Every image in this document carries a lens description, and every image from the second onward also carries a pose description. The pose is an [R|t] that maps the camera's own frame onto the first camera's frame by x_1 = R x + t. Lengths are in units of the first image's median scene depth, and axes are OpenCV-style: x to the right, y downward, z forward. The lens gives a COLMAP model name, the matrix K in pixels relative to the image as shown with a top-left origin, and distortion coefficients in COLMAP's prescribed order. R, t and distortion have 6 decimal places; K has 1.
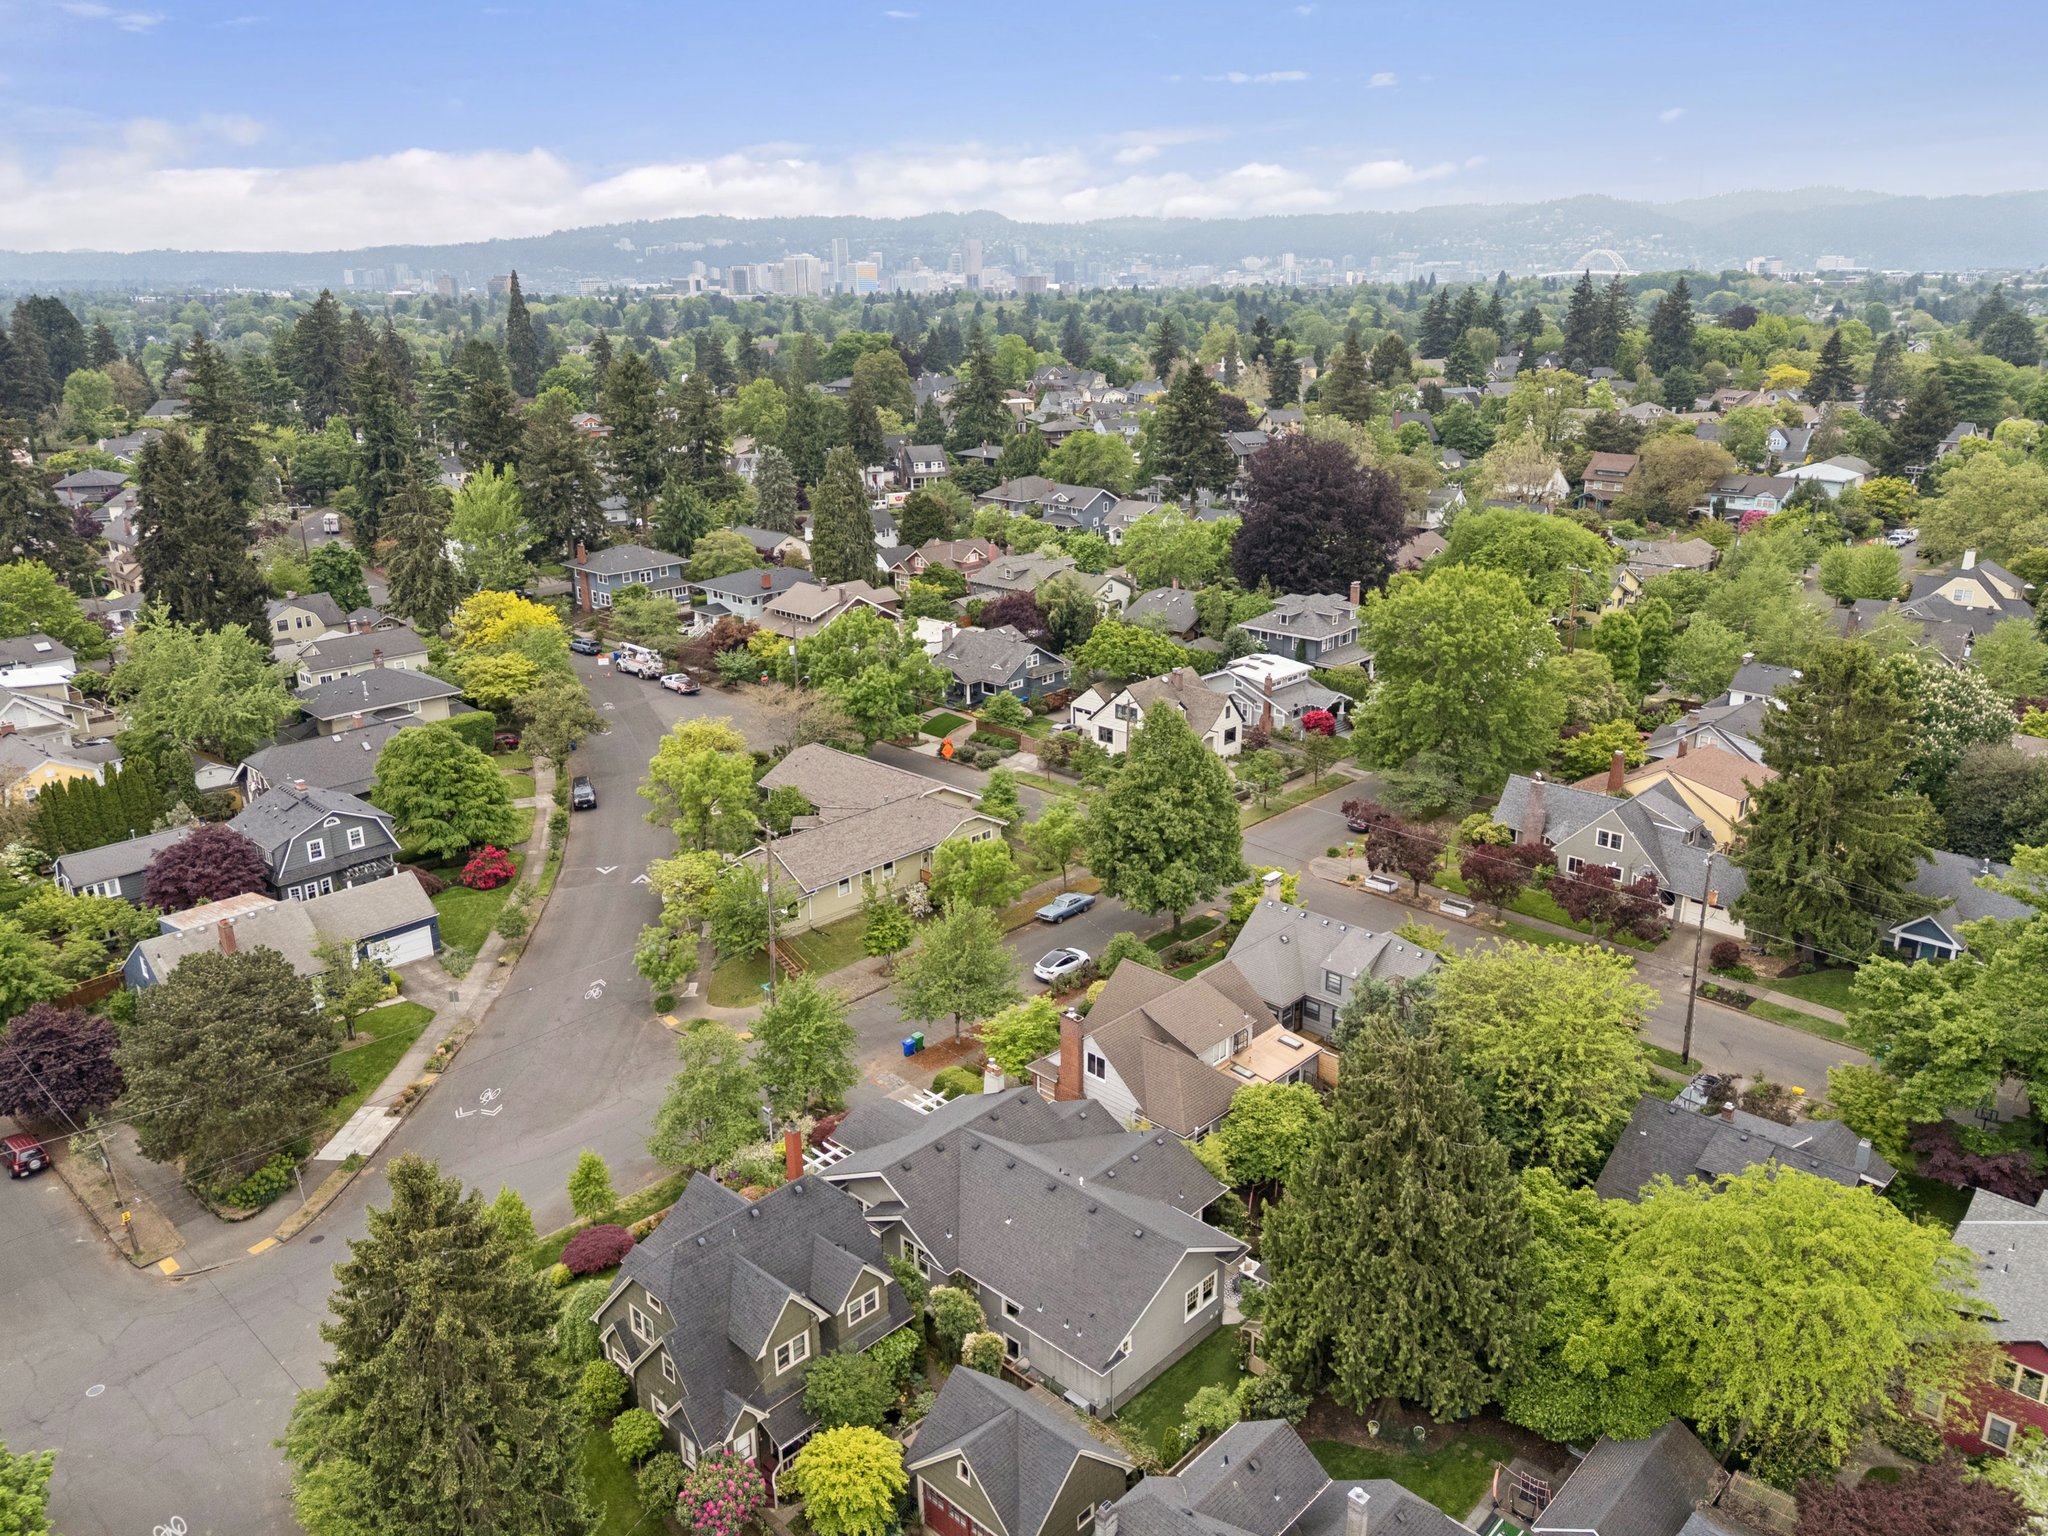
lens RADIAL K [[1488.3, 0, 1015.5], [0, 1488.3, 763.4], [0, 0, 1]] dist [0.072385, -0.078236]
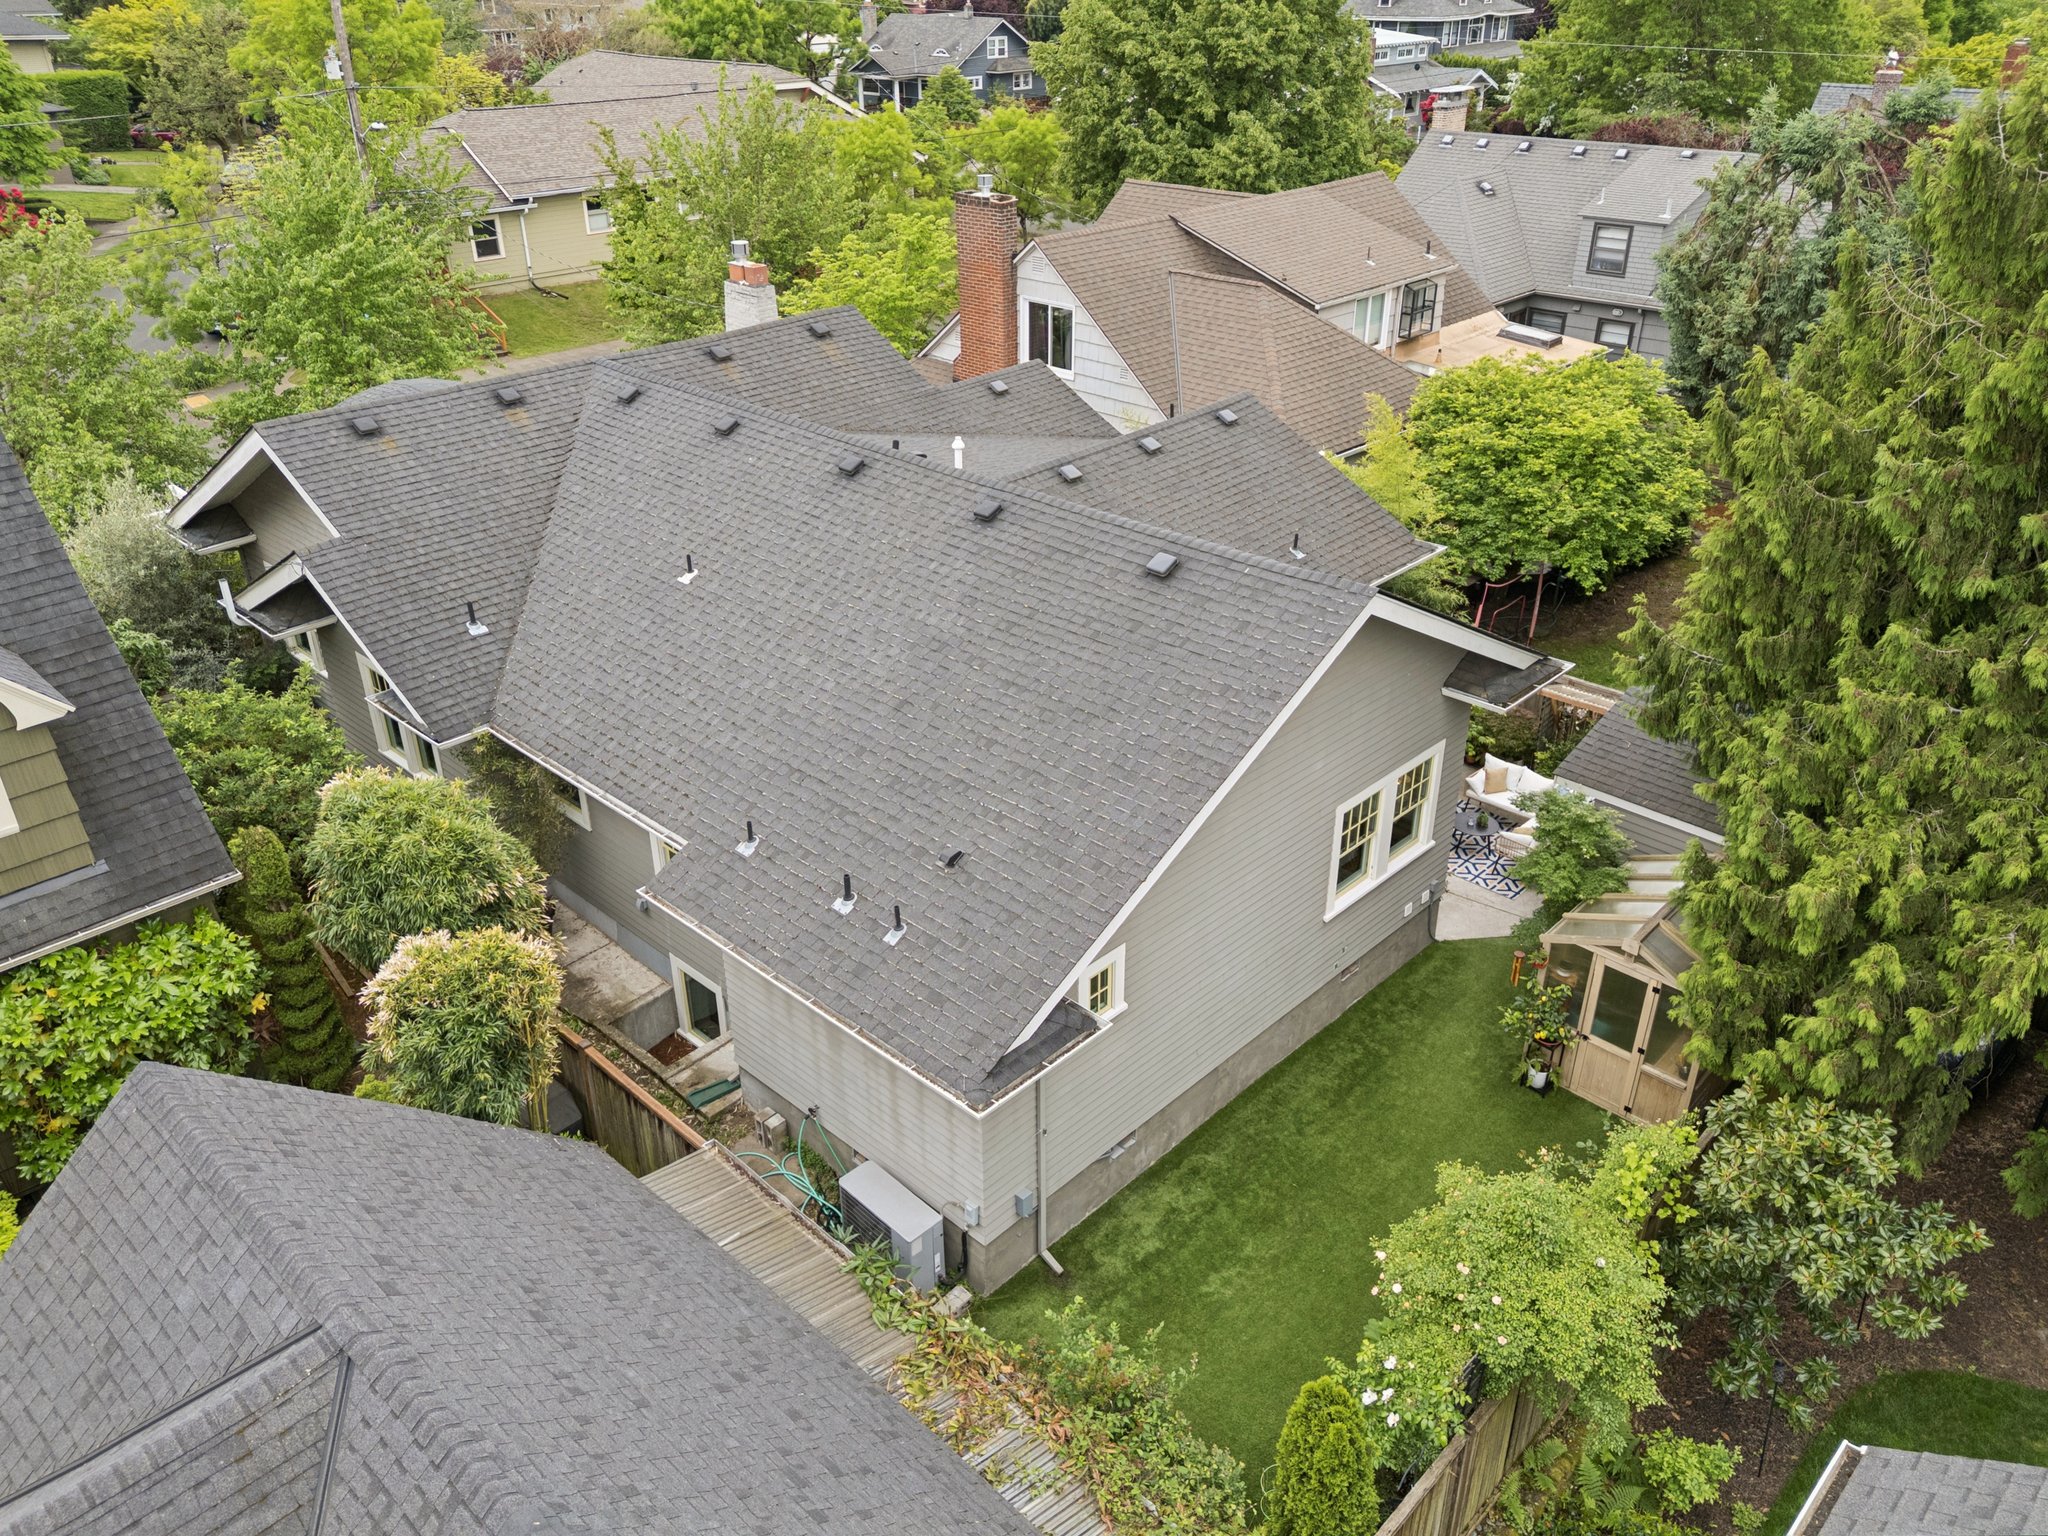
lens RADIAL K [[1488.3, 0, 1015.5], [0, 1488.3, 763.4], [0, 0, 1]] dist [0.072385, -0.078236]
pose [[0.999975, 0.005726, -0.004228, 0.056469], [-0.004880, 0.983942, 0.178419, 0.287443], [0.005181, -0.178394, 0.983945, 0.717078]]
